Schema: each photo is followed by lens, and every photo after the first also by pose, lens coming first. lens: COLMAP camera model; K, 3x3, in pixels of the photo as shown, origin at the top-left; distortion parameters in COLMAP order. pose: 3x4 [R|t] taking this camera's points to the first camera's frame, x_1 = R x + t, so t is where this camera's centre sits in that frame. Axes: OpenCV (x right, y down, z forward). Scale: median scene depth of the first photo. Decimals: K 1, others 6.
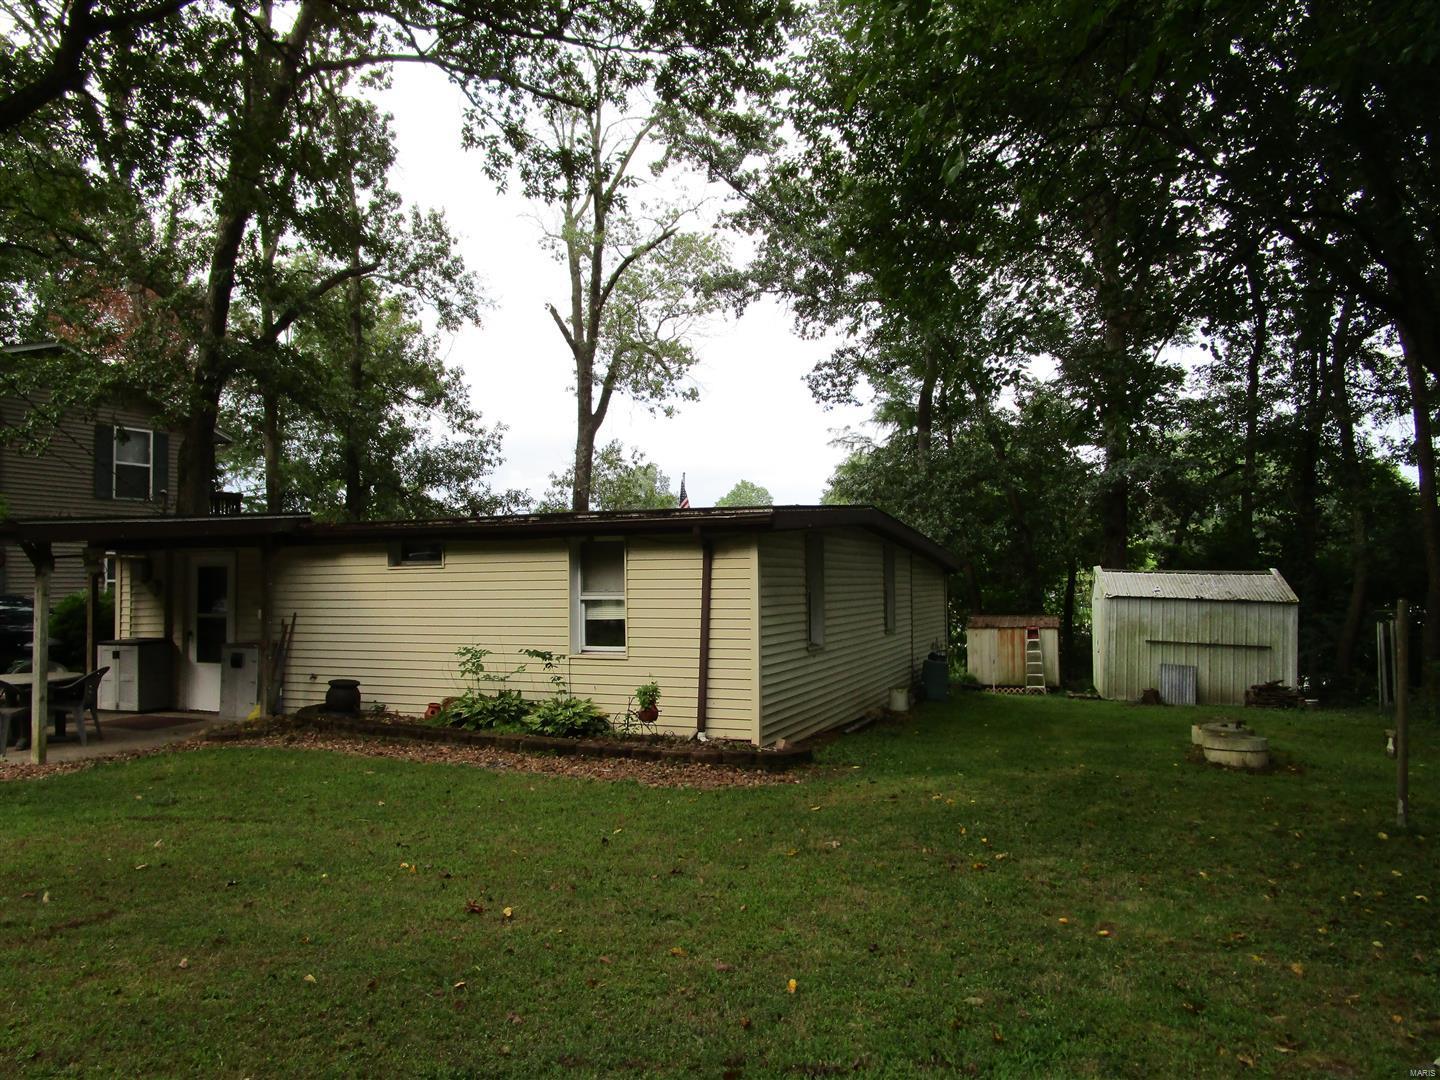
lens RADIAL K [[1024.3, 0, 716.3], [0, 1024.3, 542.8], [0, 0, 1]] dist [-0.035163, 0.016375]
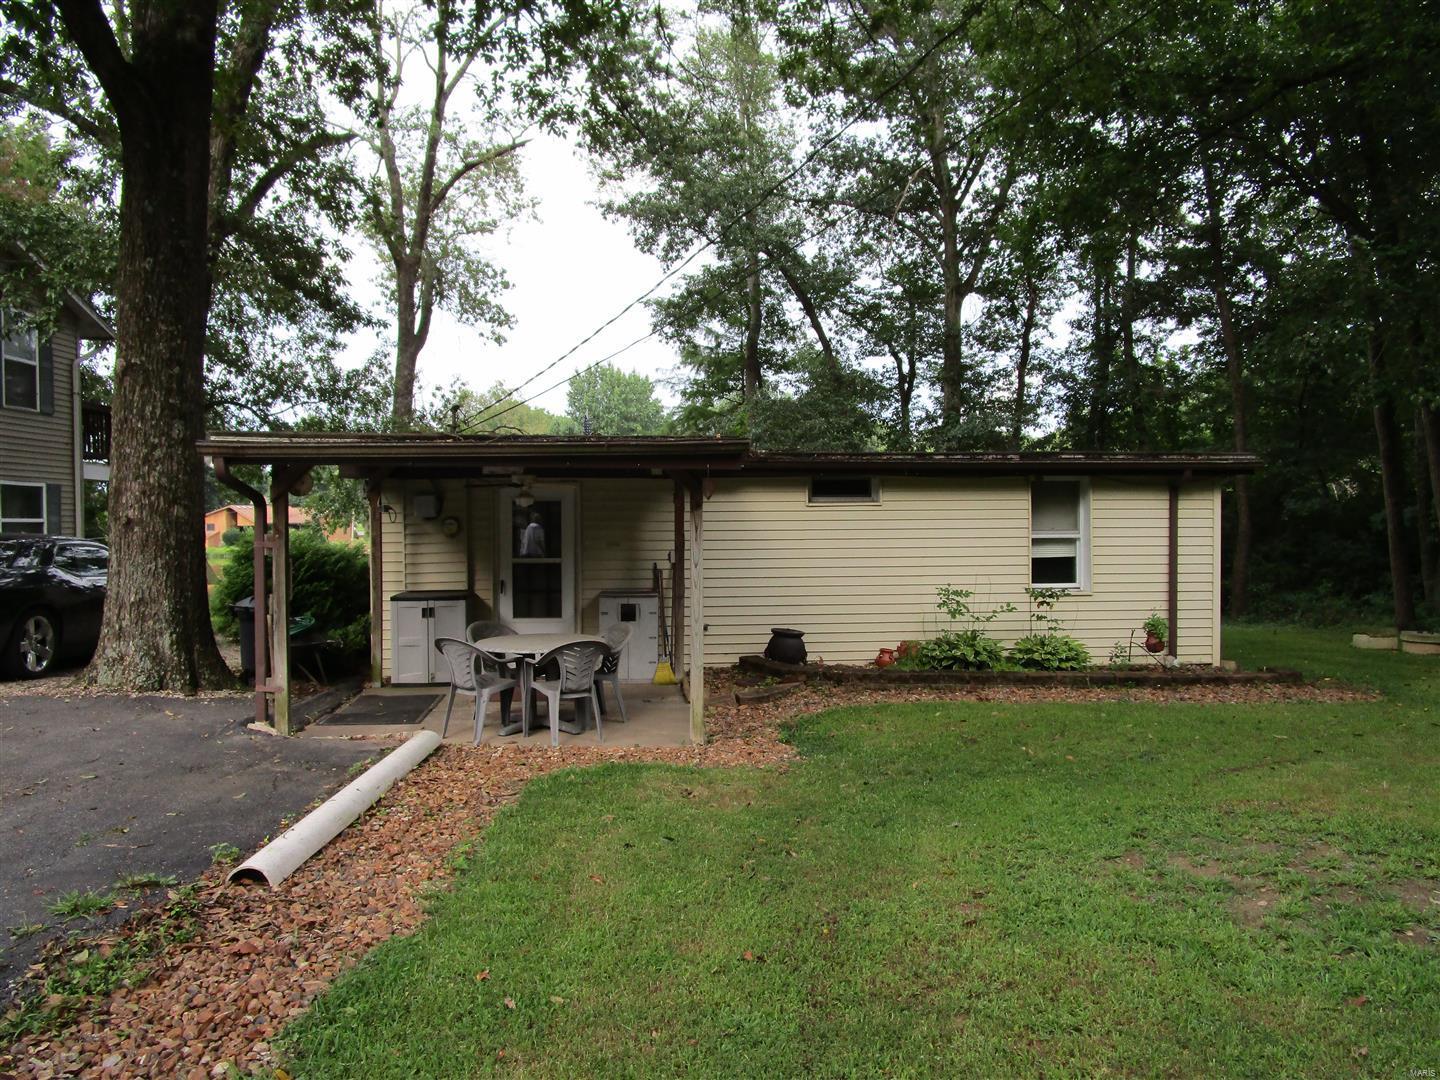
lens RADIAL K [[1024.3, 0, 723.6], [0, 1024.3, 539.8], [0, 0, 1]] dist [-0.035163, 0.016375]
pose [[0.902308, -0.005889, 0.431051, -0.845081], [-0.018363, 0.998474, 0.052081, 0.010141], [-0.430700, -0.054908, 0.900823, 0.219633]]
